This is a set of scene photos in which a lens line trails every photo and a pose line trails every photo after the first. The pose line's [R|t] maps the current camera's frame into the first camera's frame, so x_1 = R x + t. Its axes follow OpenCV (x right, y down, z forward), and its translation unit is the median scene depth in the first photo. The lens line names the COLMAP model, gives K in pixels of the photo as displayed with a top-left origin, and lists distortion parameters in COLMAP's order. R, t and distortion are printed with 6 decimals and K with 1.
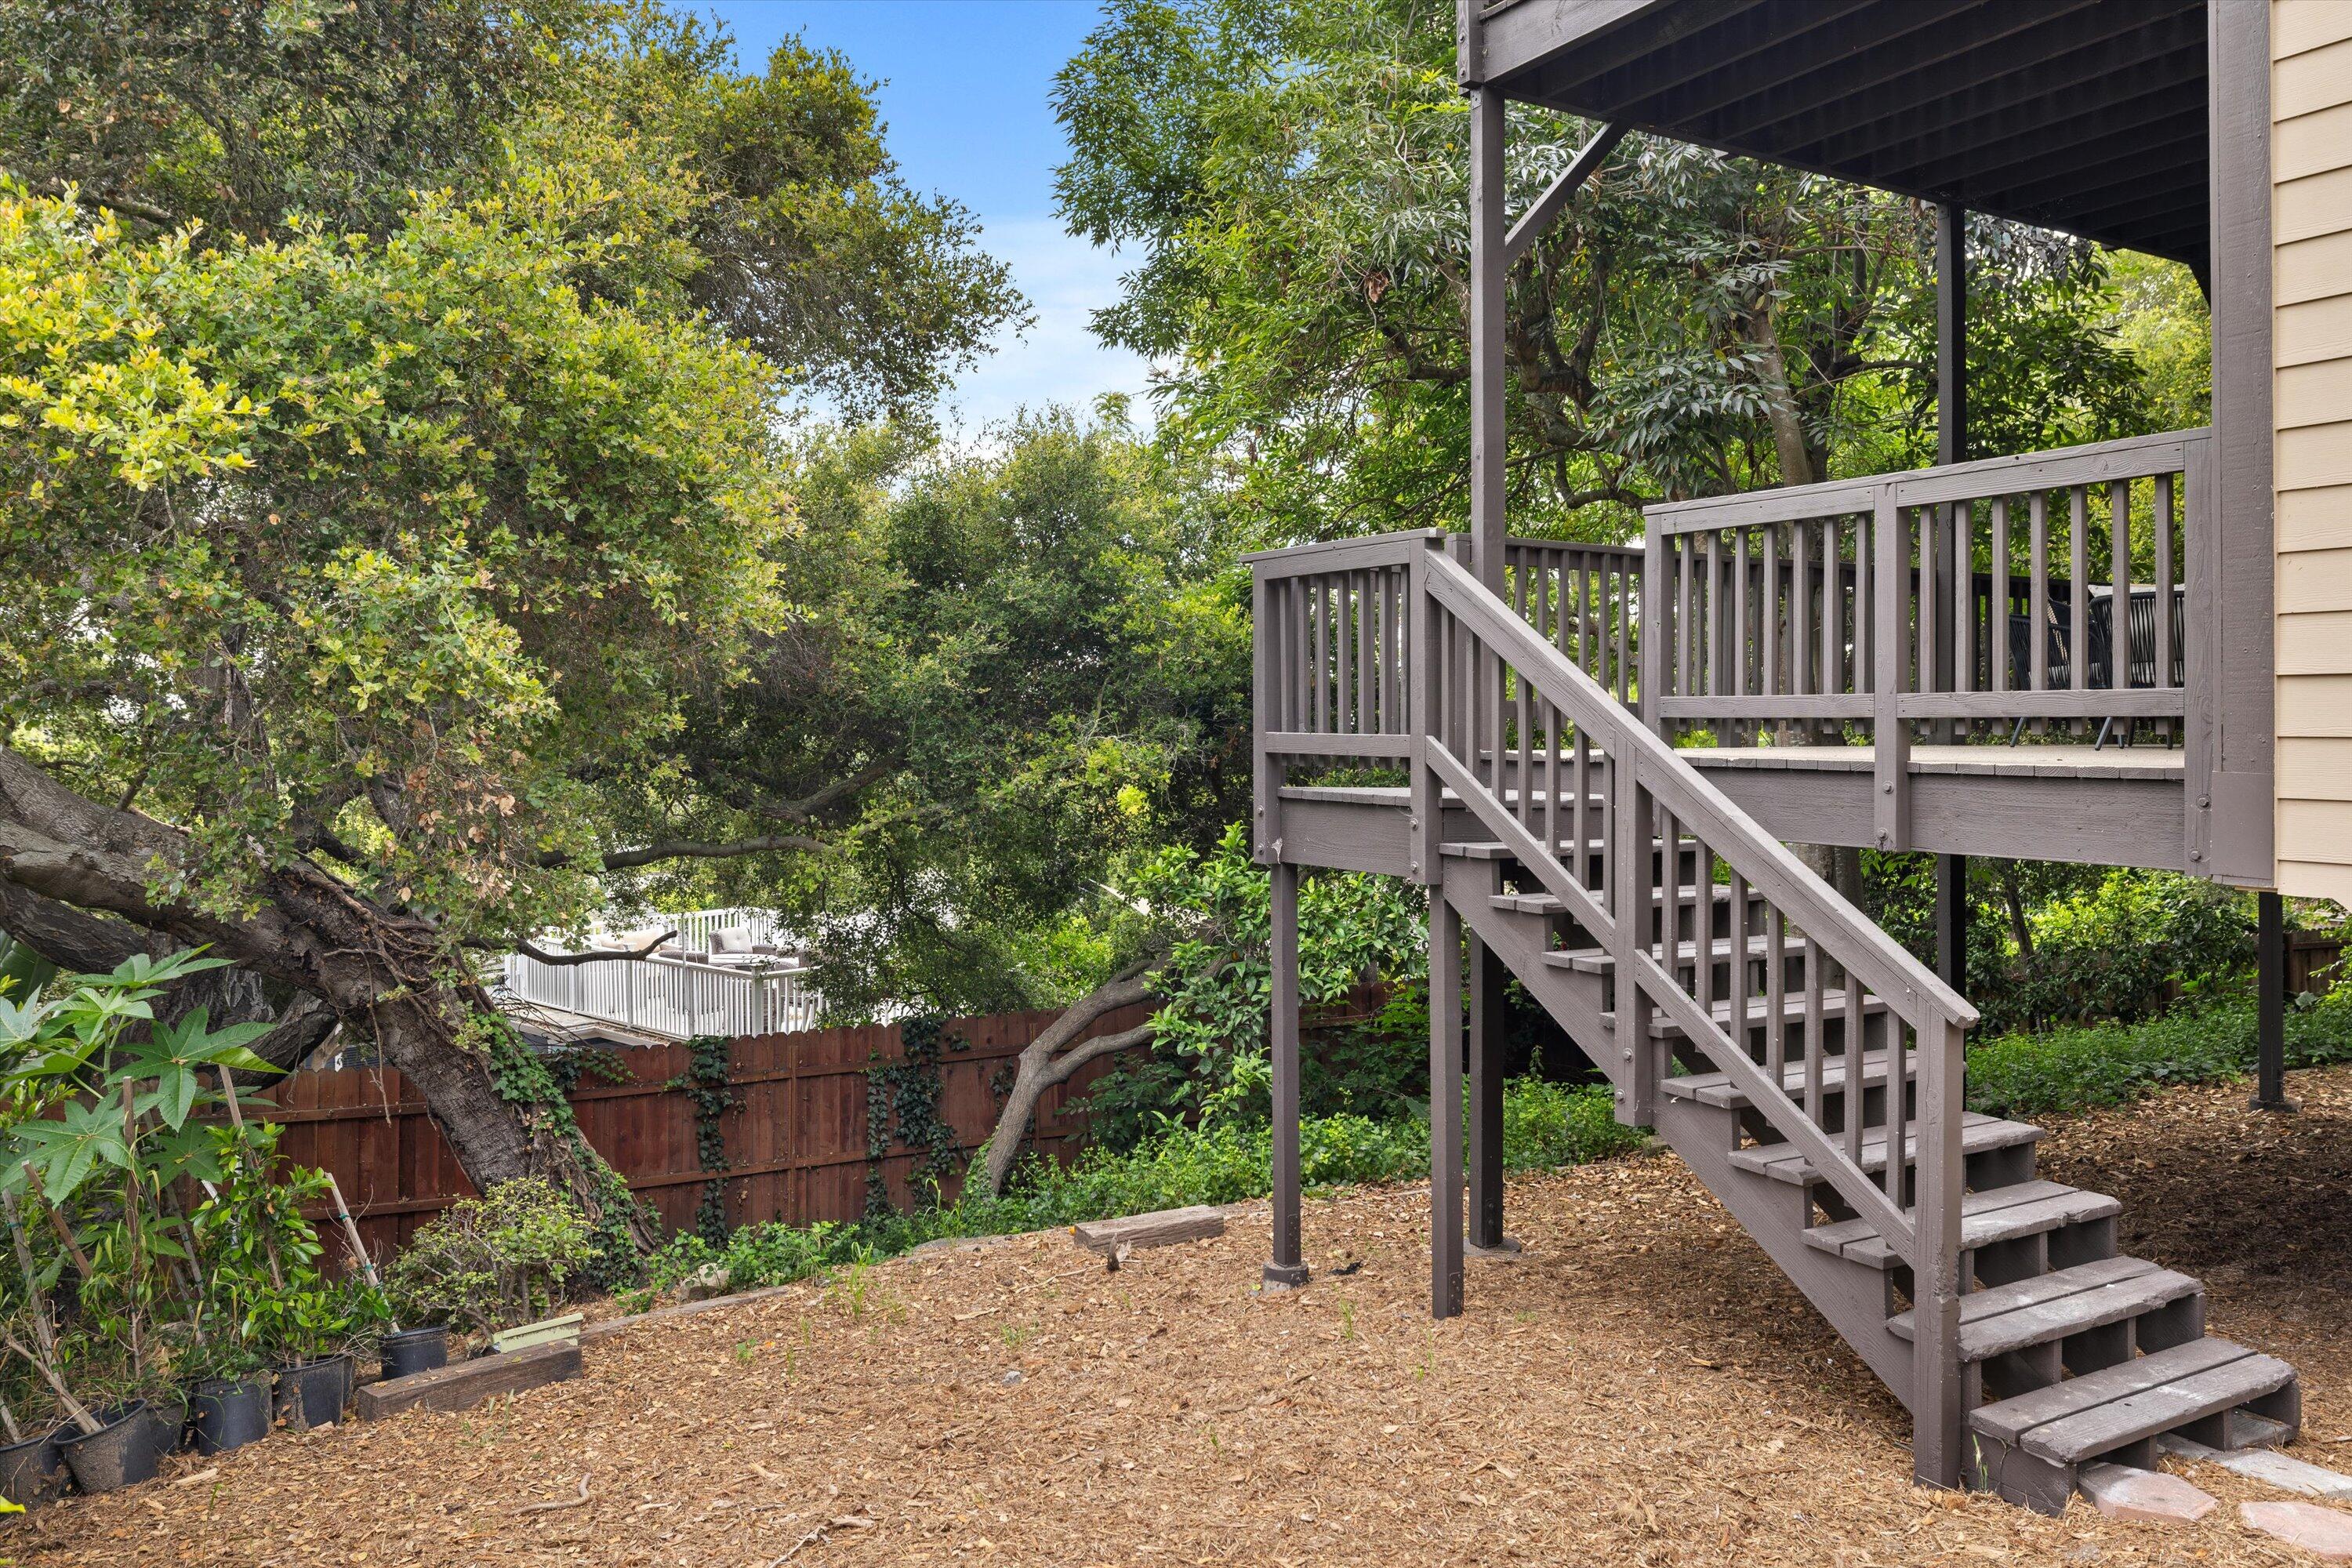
lens RADIAL K [[1633.7, 0, 1142.0], [0, 1633.7, 737.5], [0, 0, 1]] dist [0.007958, -0.005998]
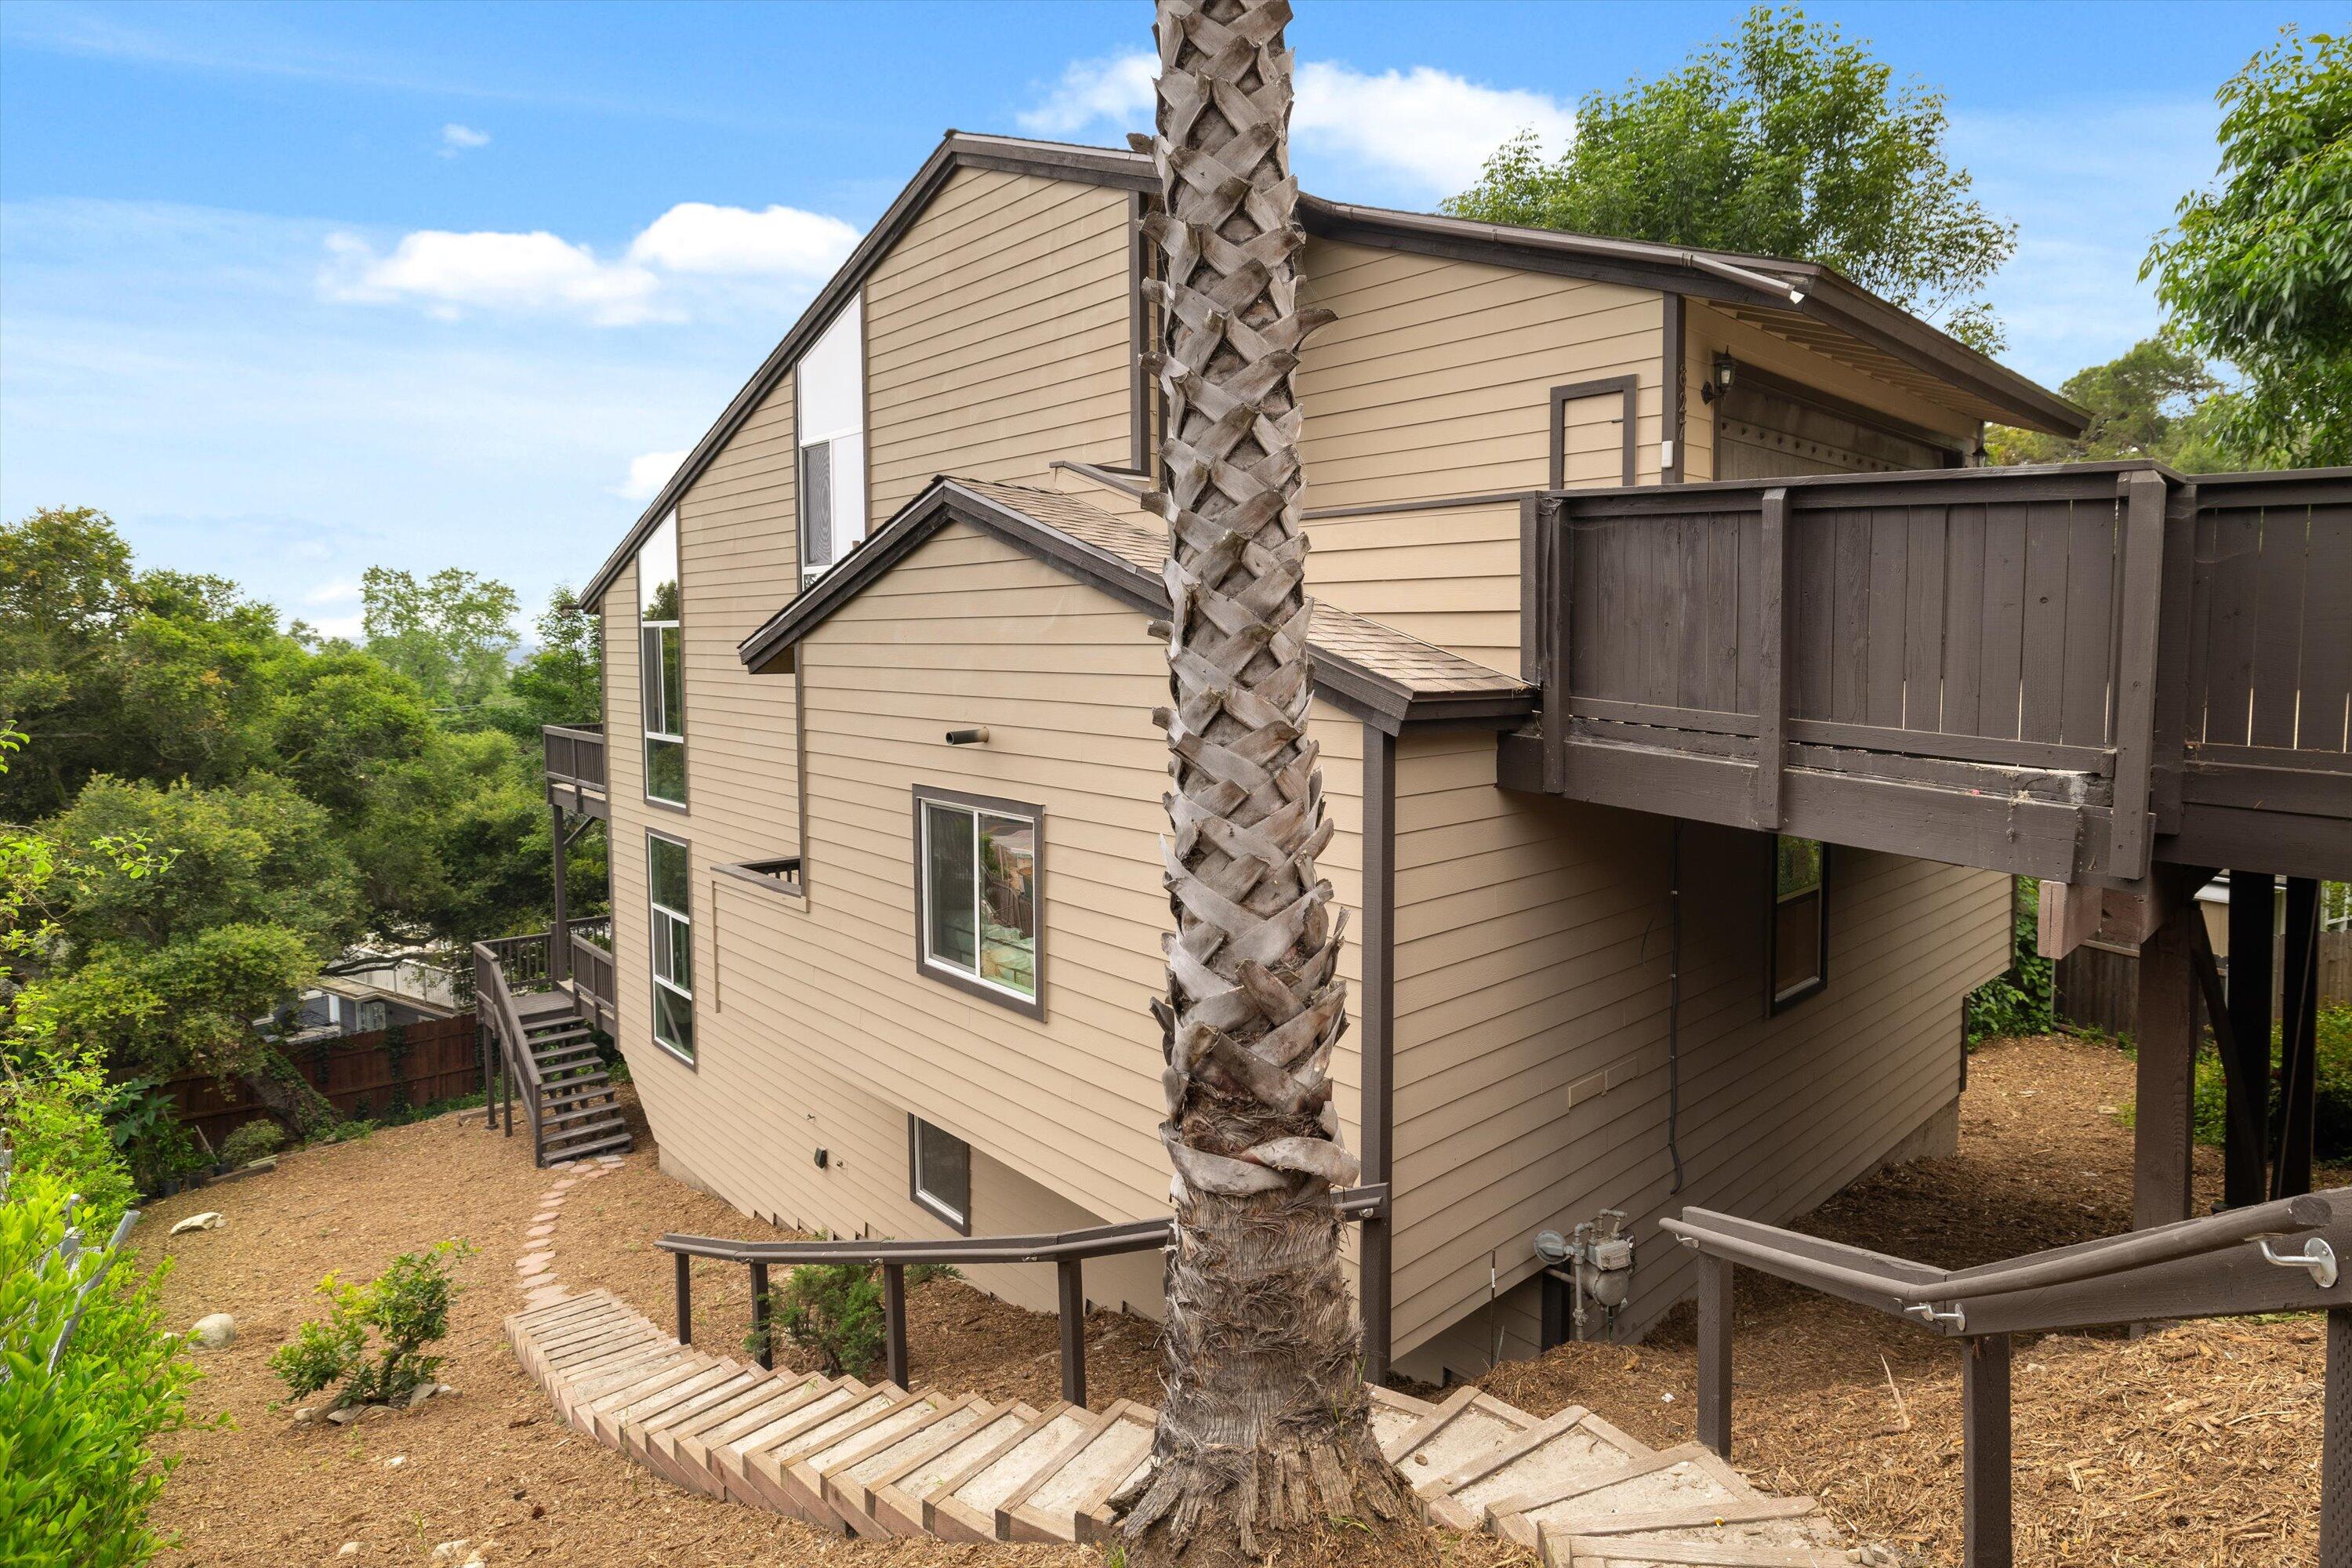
lens RADIAL K [[1229.0, 0, 1275.3], [0, 1229.0, 705.1], [0, 0, 1]] dist [-0.003575, 0.001972]
pose [[0.972750, -0.009665, 0.231654, 1.399959], [-0.004076, 0.998264, 0.058764, -0.961673], [-0.231820, -0.058107, 0.971022, -2.487722]]
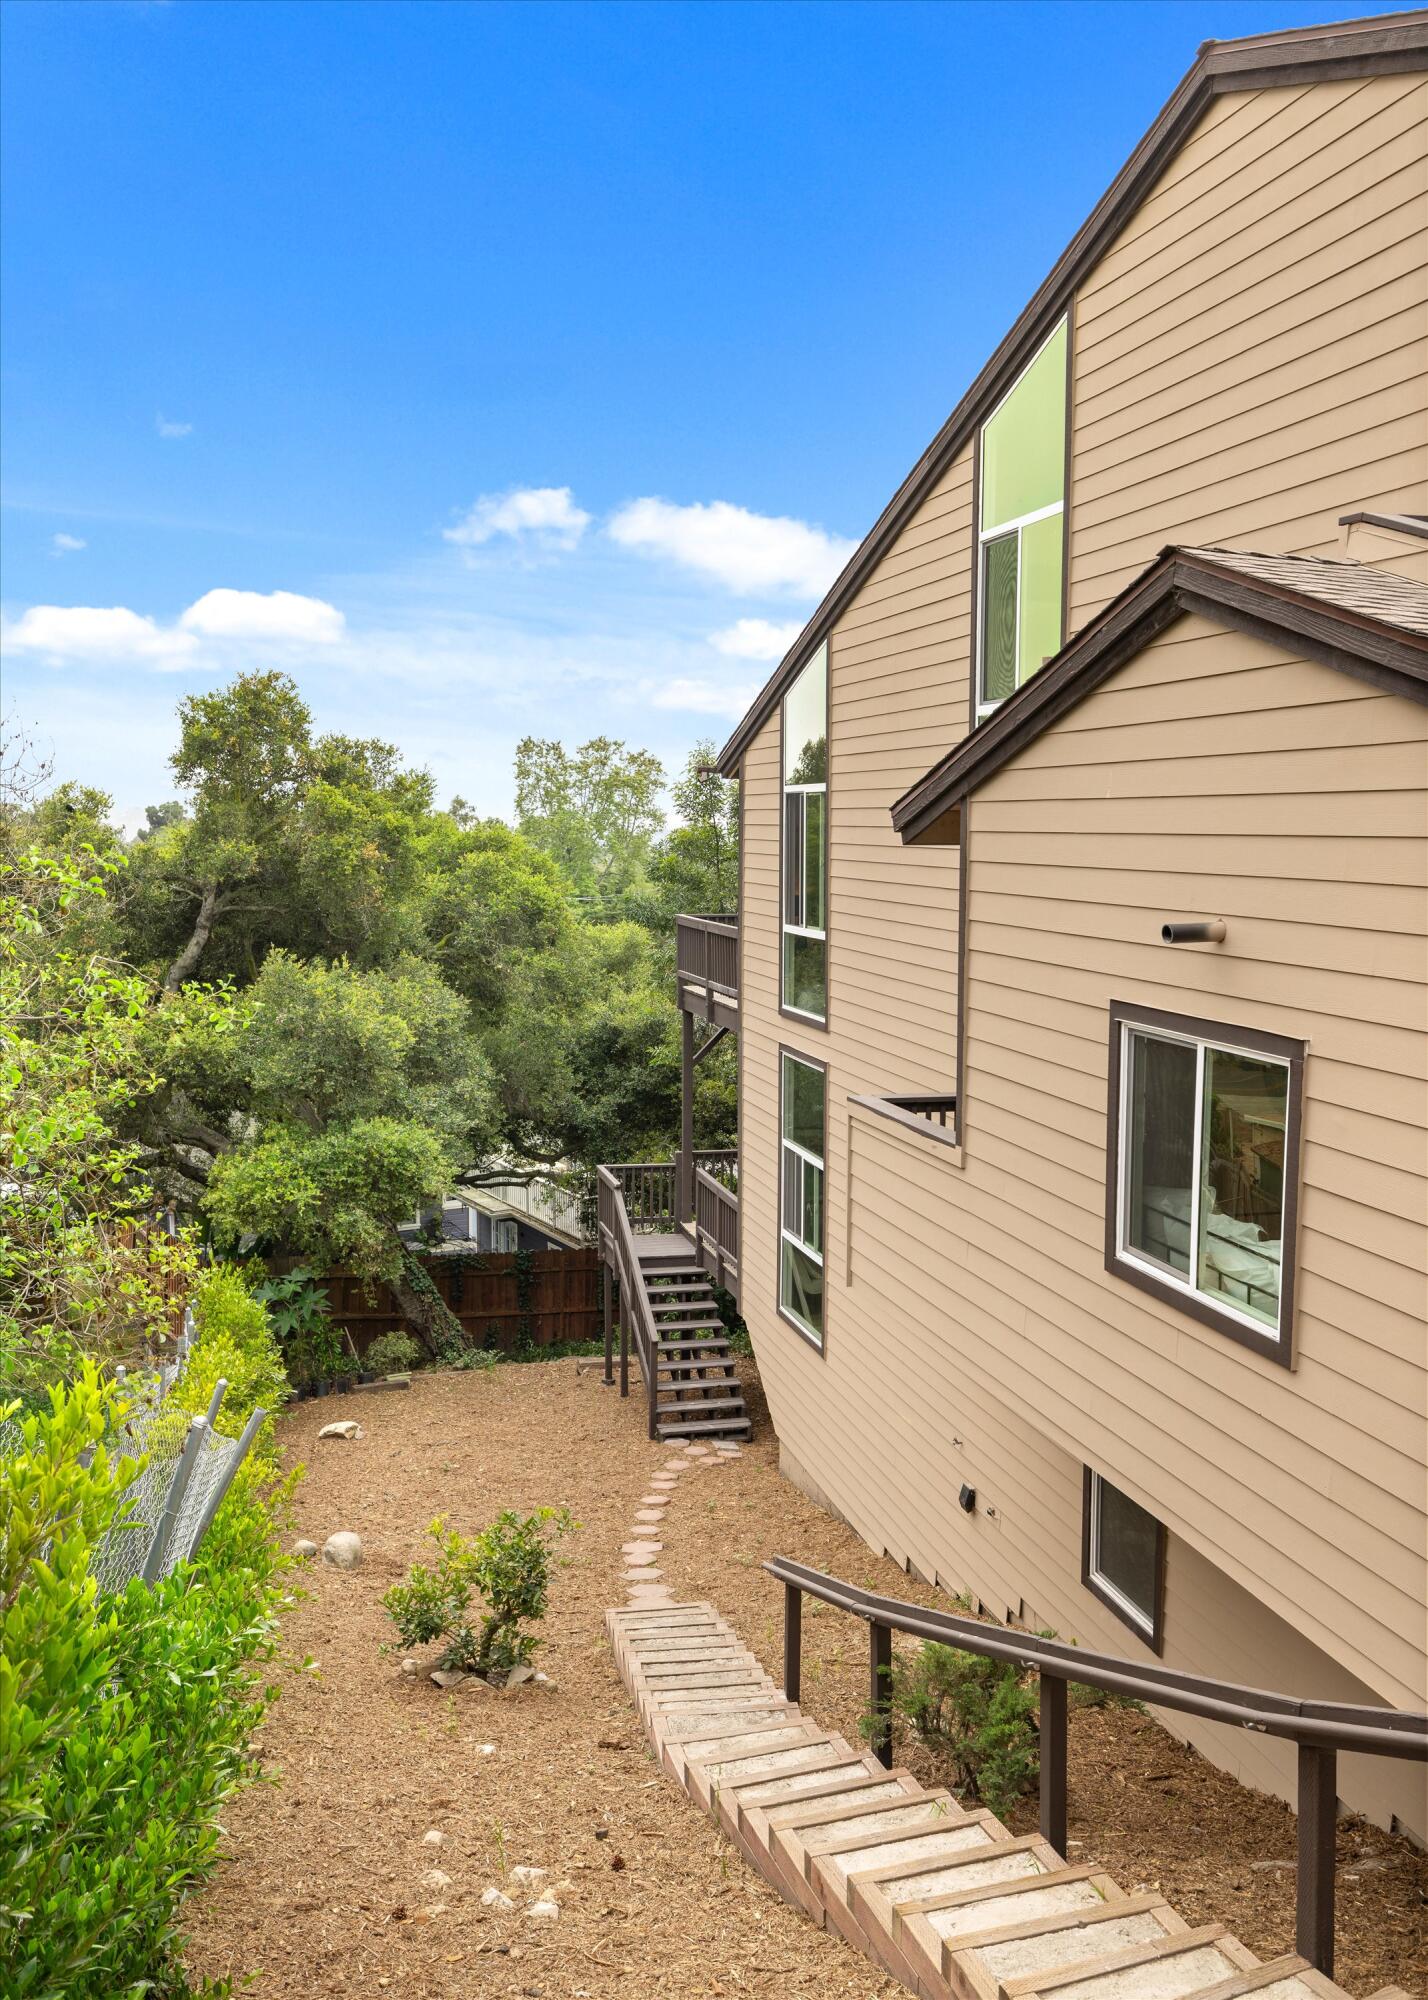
lens RADIAL K [[1669.9, 0, 732.6], [0, 1669.9, 961.7], [0, 0, 1]] dist [-0.005328, 0.002186]
pose [[0.961399, 0.033608, -0.273097, 1.394019], [-0.009907, 0.996097, 0.087705, -0.929691], [0.274978, -0.081614, 0.957980, -2.381764]]
